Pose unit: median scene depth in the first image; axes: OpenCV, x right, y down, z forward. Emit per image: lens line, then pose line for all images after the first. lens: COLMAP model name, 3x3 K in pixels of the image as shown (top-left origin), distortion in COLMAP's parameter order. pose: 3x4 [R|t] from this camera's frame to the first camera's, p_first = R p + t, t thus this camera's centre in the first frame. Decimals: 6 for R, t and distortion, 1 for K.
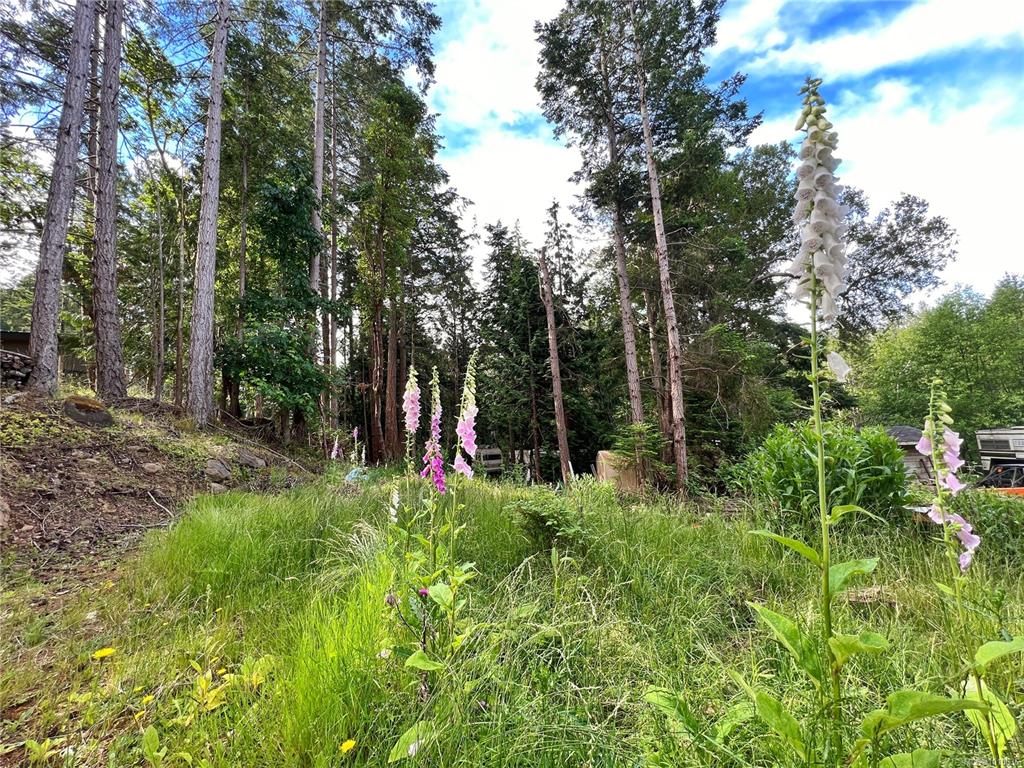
lens RADIAL K [[415.4, 0, 512.0], [0, 415.4, 384.0], [0, 0, 1]] dist [0.000023, 0.000020]
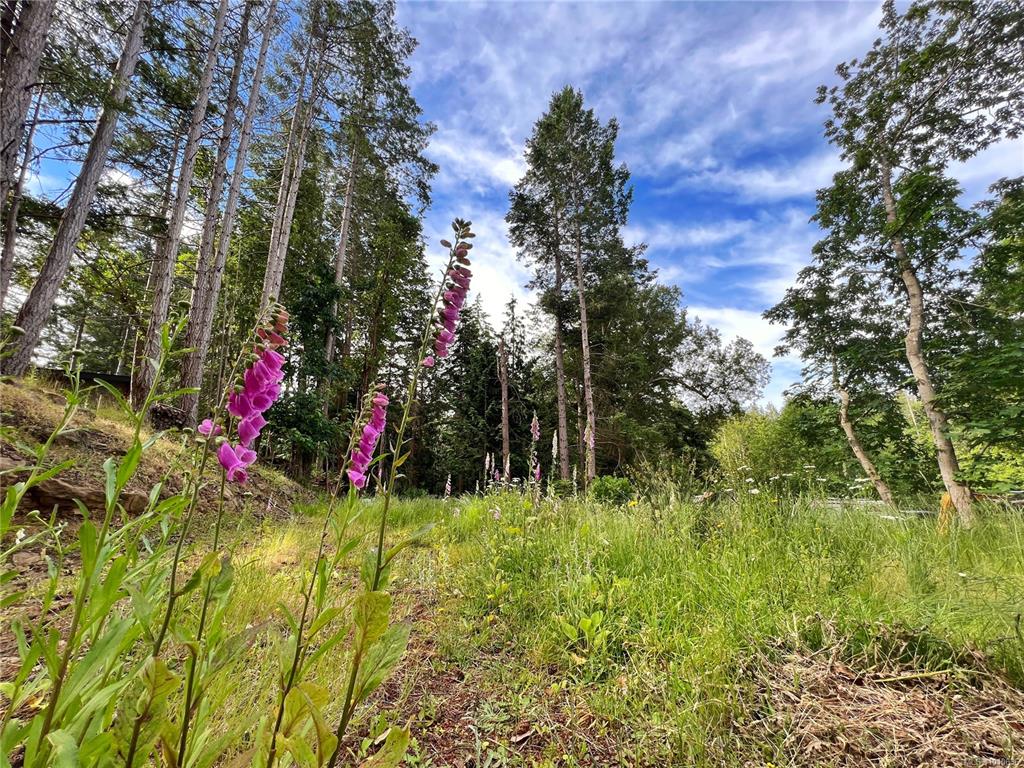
lens RADIAL K [[415.4, 0, 512.0], [0, 415.4, 384.0], [0, 0, 1]] dist [0.000023, 0.000020]
pose [[0.988192, 0.084821, 0.127604, -0.045996], [-0.067549, 0.988667, -0.134074, -0.013698], [-0.137530, 0.123871, 0.982722, -0.243265]]
